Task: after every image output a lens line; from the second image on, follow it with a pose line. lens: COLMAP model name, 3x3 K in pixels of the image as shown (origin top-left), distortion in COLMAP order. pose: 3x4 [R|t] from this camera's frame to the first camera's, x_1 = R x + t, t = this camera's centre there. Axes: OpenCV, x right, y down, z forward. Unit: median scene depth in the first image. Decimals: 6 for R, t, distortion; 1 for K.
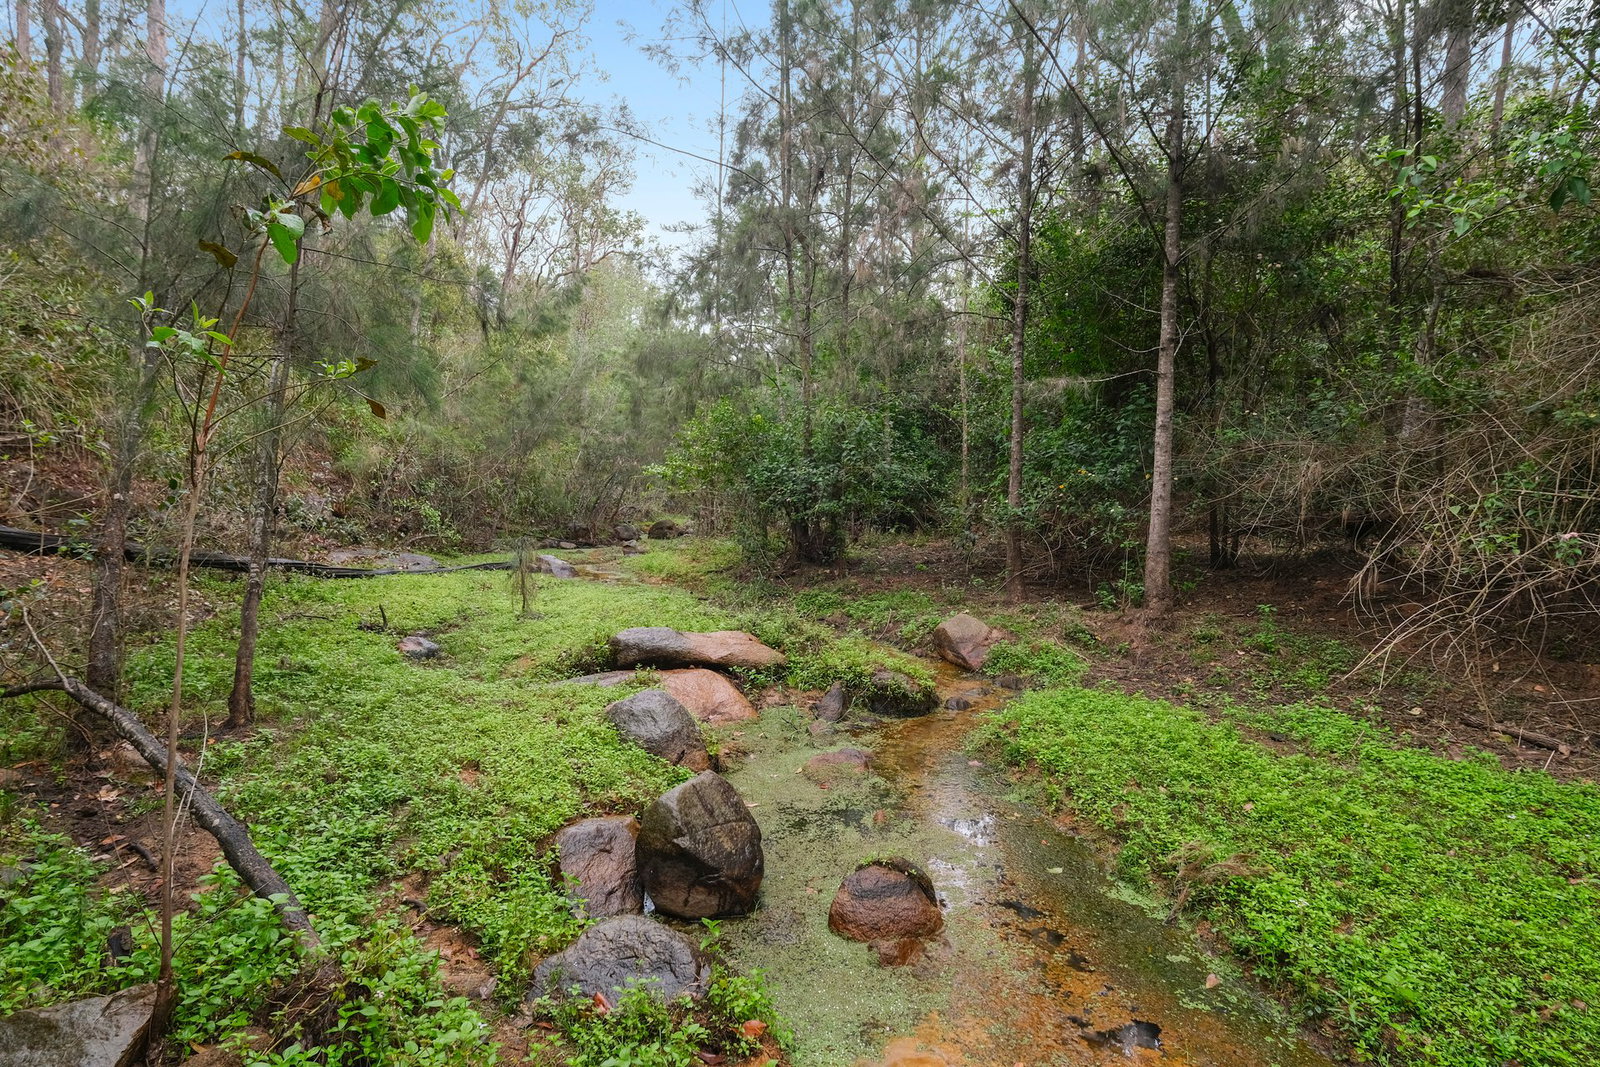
lens RADIAL K [[816.3, 0, 799.7], [0, 816.3, 515.3], [0, 0, 1]] dist [-0.001404, 0.000894]
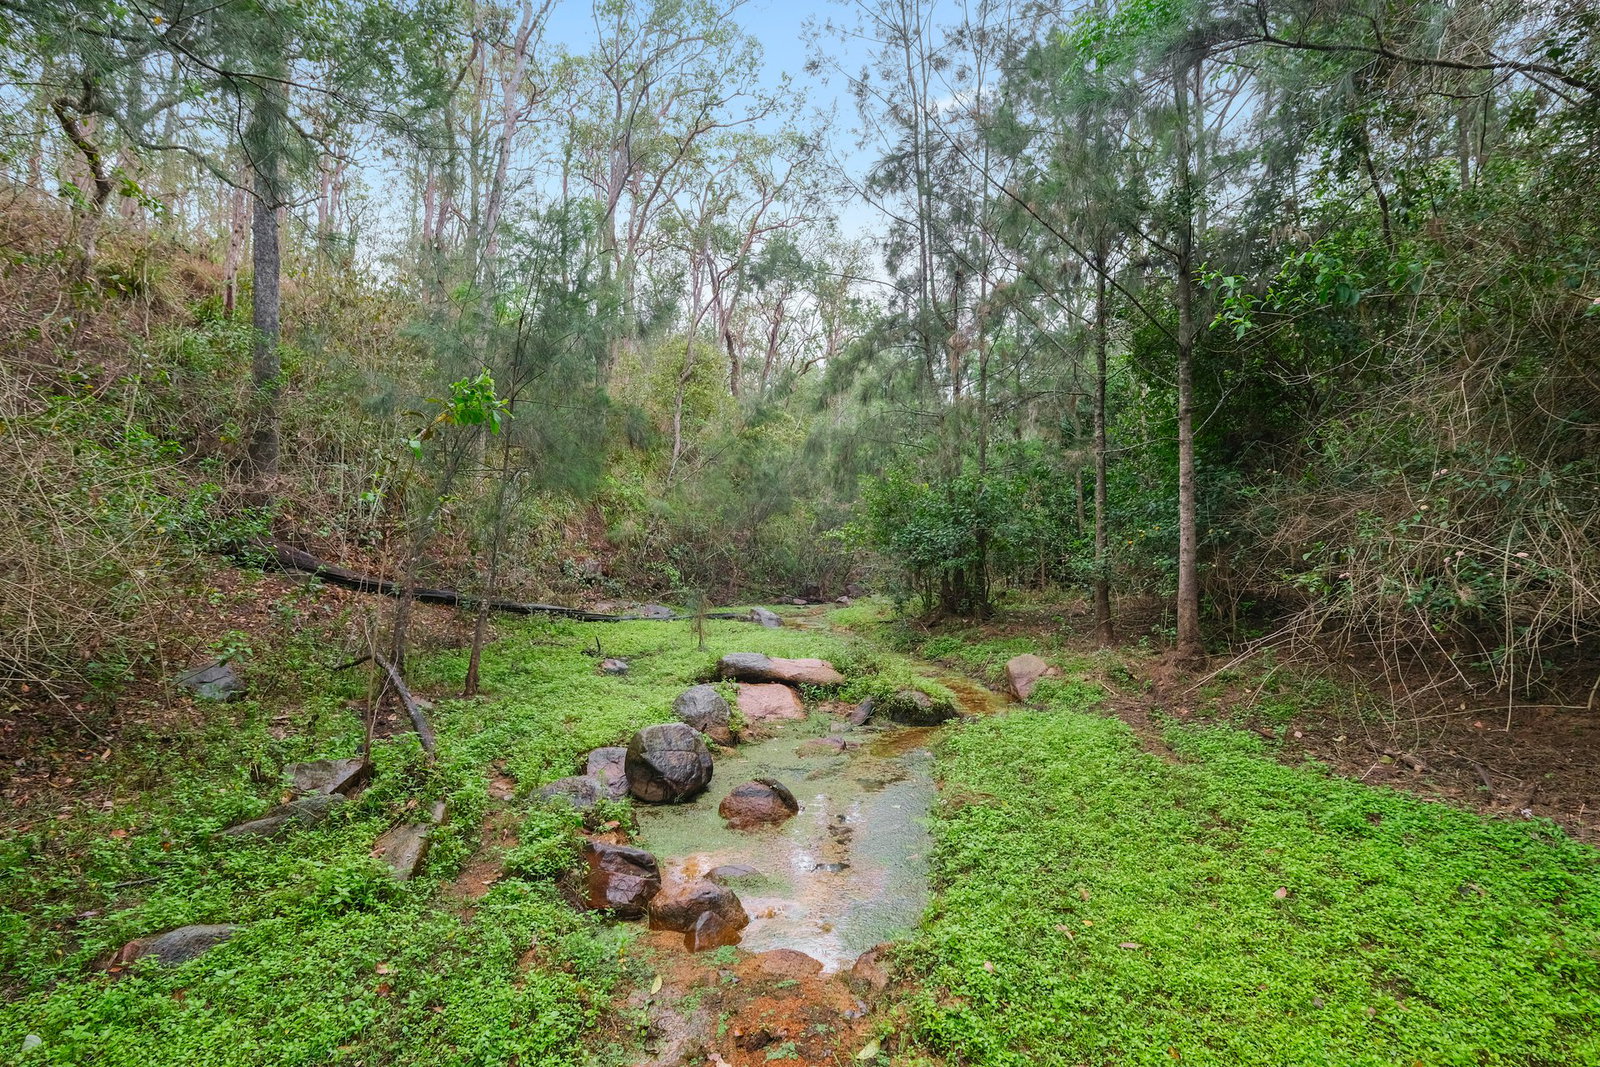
lens RADIAL K [[816.3, 0, 799.7], [0, 816.3, 515.3], [0, 0, 1]] dist [-0.001404, 0.000894]
pose [[0.941067, -0.030621, -0.336832, 0.313416], [0.004893, 0.997022, -0.076966, 0.013412], [0.338186, 0.070781, 0.938414, -0.220362]]
